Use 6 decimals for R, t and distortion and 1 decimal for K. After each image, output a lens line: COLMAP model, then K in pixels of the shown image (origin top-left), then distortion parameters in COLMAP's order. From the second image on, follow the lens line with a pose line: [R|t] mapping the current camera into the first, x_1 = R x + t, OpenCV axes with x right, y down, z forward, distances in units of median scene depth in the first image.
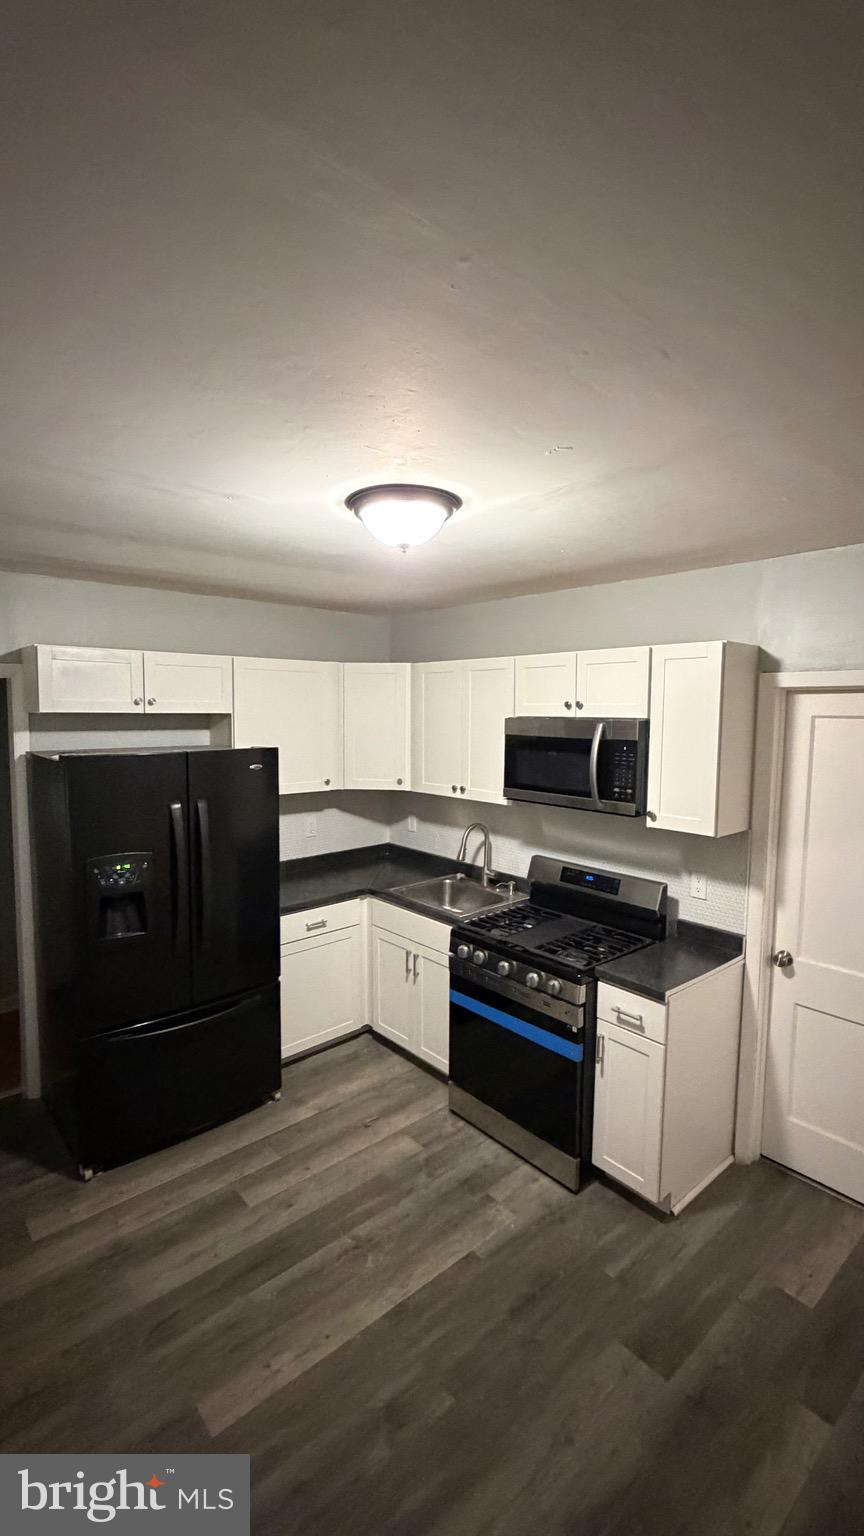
lens RADIAL K [[674.9, 0, 440.1], [0, 674.9, 771.8], [0, 0, 1]] dist [0.000713, 0.000102]
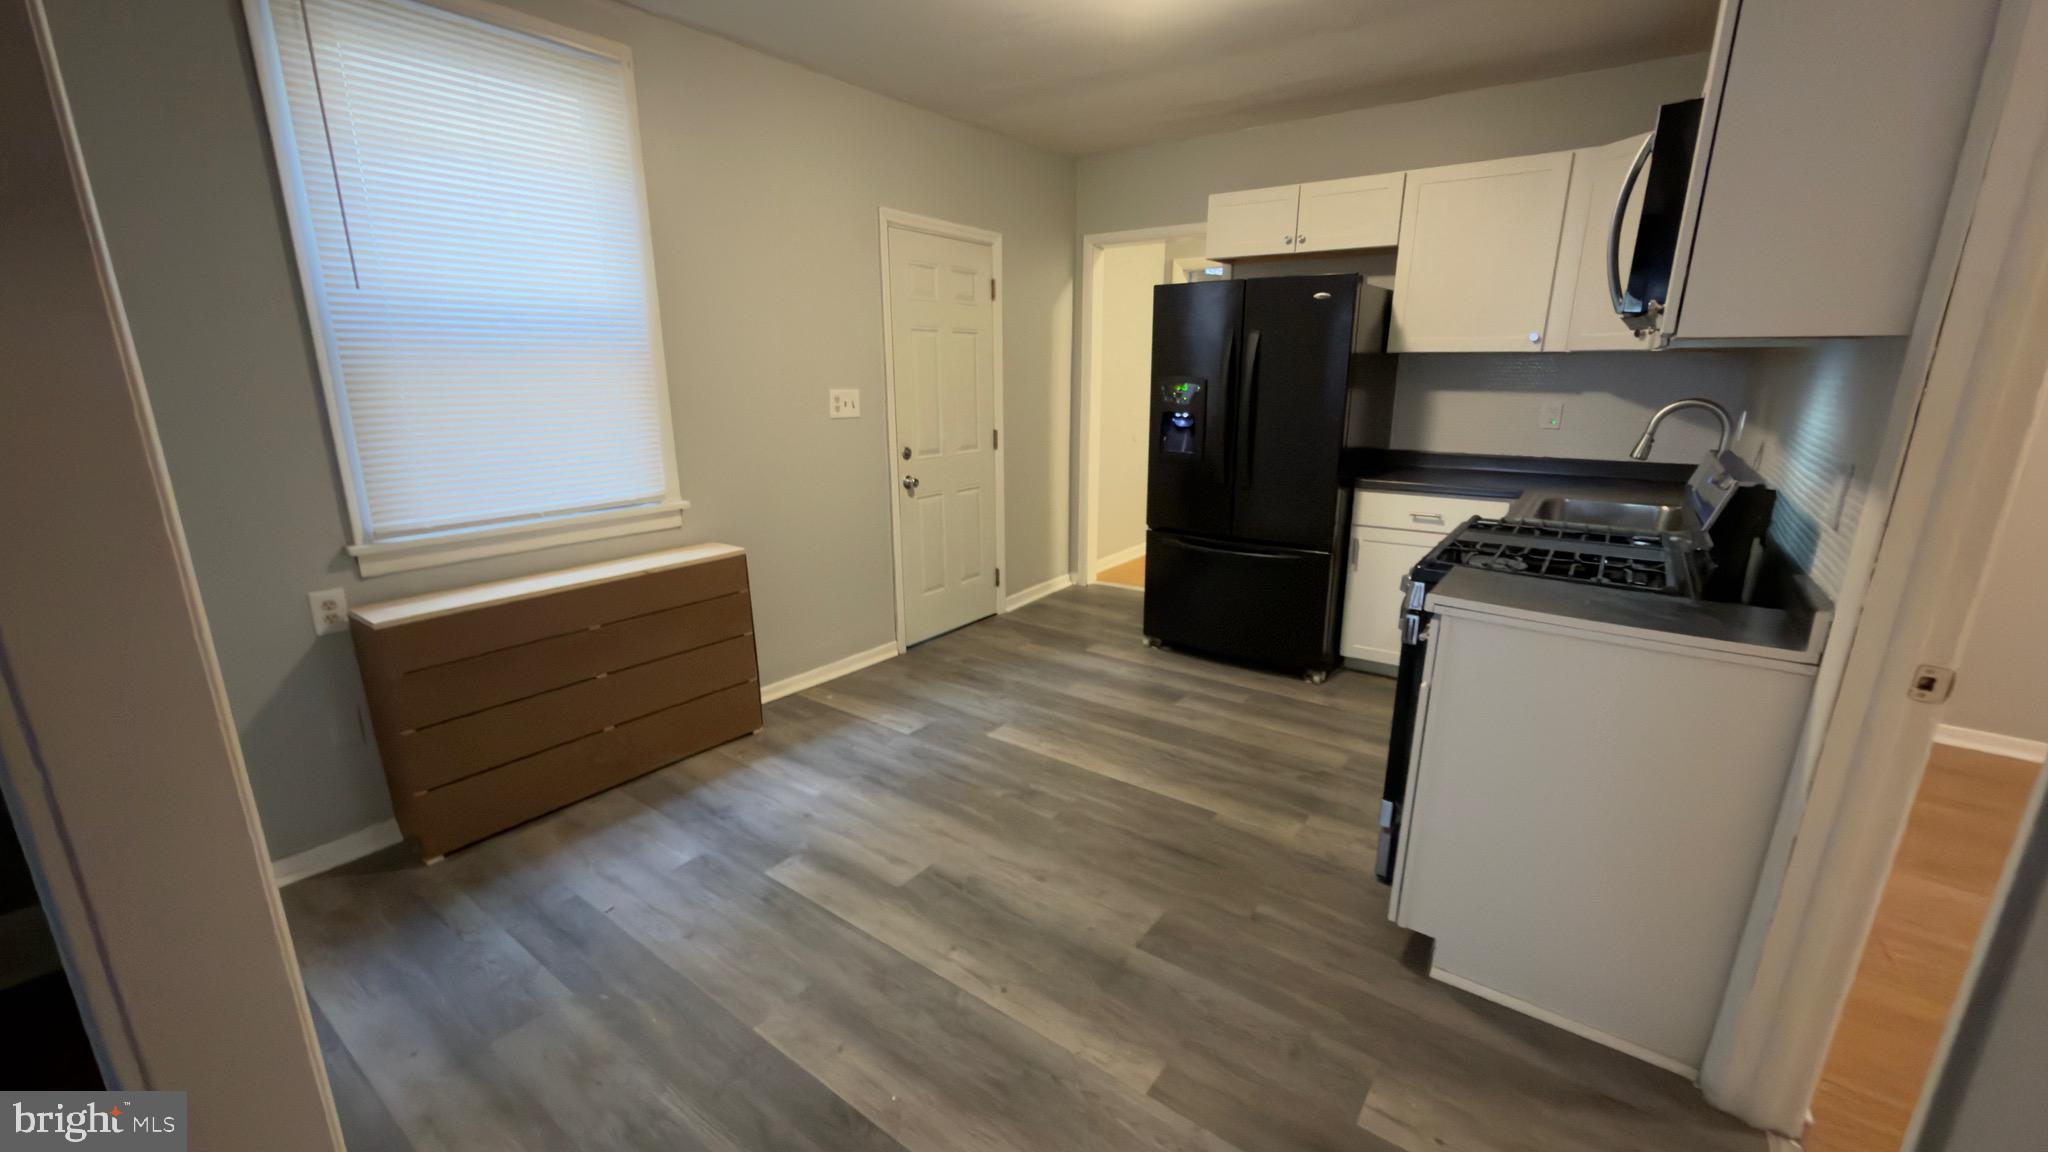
lens RADIAL K [[813.0, 0, 1024.0], [0, 813.0, 576.0], [0, 0, 1]] dist [-0.000284, -0.000039]
pose [[0.220083, 0.241790, -0.945040, 0.739718], [-0.089715, 0.969705, 0.227208, 0.142688], [0.971347, 0.034779, 0.235107, 0.383775]]
